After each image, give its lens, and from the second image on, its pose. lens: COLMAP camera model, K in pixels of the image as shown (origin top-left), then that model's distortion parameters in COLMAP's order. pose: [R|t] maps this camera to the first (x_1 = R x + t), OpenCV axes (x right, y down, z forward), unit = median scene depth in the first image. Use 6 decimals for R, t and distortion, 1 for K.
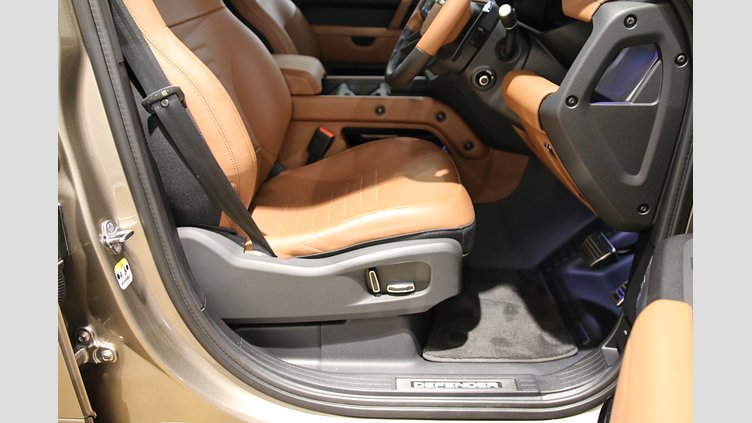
lens RADIAL K [[578.9, 0, 378.2], [0, 578.9, 221.7], [0, 0, 1]] dist [-0.117532, 0.168030]
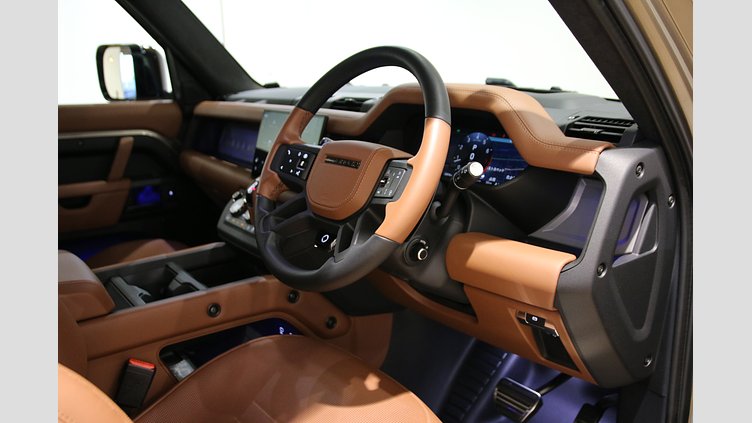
lens RADIAL K [[578.9, 0, 378.2], [0, 578.9, 221.7], [0, 0, 1]] dist [-0.117532, 0.168030]
pose [[0.781099, -0.183438, 0.596854, -0.314144], [0.282493, 0.956270, -0.075796, -0.248959], [-0.556850, 0.227812, 0.798762, 0.417065]]
